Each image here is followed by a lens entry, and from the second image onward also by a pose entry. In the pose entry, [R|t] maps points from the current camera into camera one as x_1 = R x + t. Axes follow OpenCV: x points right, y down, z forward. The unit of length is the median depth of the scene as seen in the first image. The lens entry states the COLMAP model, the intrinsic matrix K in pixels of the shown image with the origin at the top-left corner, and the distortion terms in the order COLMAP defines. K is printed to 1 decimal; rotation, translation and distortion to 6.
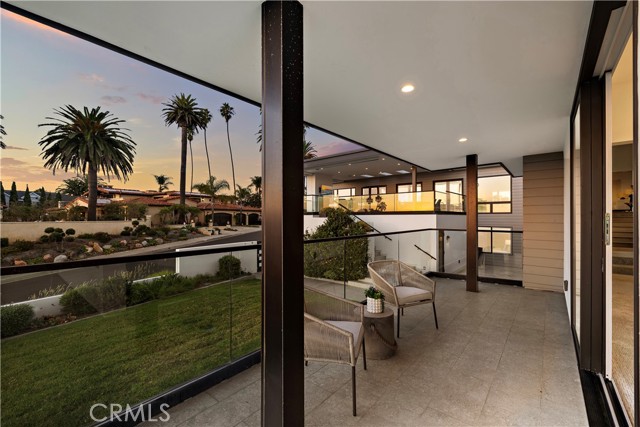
lens RADIAL K [[269.3, 0, 320.0], [0, 269.3, 213.5], [0, 0, 1]] dist [-0.000609, -0.000125]
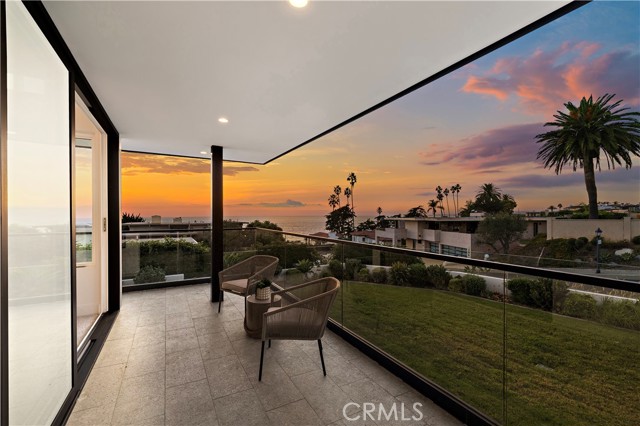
lens RADIAL K [[269.3, 0, 320.0], [0, 269.3, 213.0], [0, 0, 1]] dist [-0.000609, -0.000125]
pose [[-0.331749, -0.003956, -0.943359, 0.553423], [0.009232, 0.999930, -0.007440, 0.005198], [0.943322, -0.011178, -0.331689, 0.735482]]
